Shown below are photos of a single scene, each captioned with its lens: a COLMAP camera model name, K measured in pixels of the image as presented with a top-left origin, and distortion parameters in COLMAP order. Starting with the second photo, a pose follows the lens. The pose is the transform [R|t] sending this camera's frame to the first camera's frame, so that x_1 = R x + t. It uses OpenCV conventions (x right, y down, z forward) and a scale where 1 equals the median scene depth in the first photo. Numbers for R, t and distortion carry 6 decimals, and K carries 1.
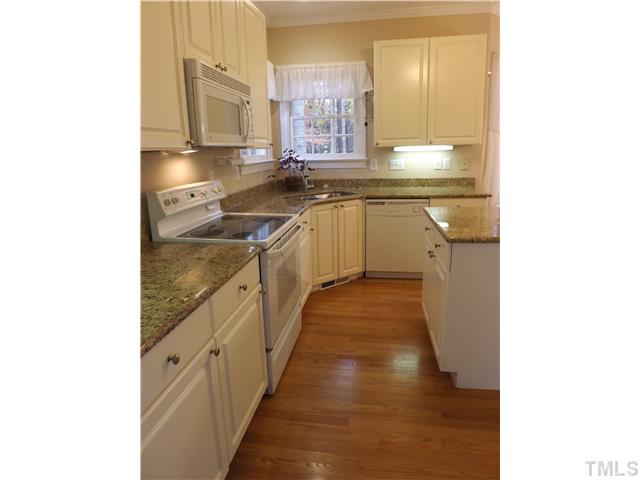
lens RADIAL K [[348.0, 0, 320.0], [0, 348.0, 228.0], [0, 0, 1]] dist [0.001864, 0.000072]
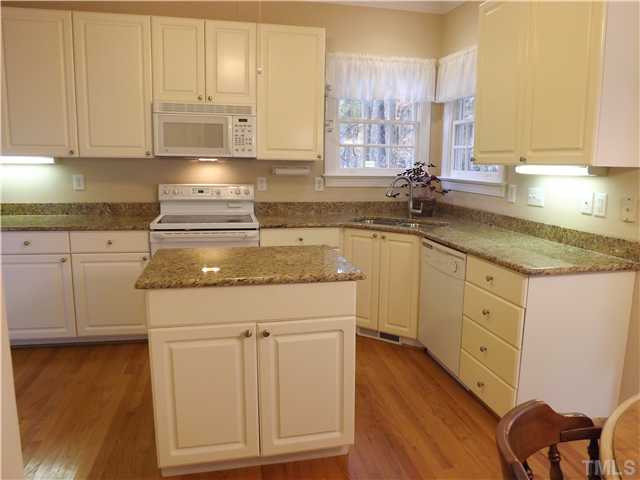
lens RADIAL K [[460.4, 0, 320.0], [0, 460.4, 240.0], [0, 0, 1]] dist [0.000685, -0.000845]
pose [[0.365481, 0.187748, -0.911688, 0.816542], [-0.231103, 0.967082, 0.106510, -0.115789], [0.901674, 0.171766, 0.396839, 0.407917]]
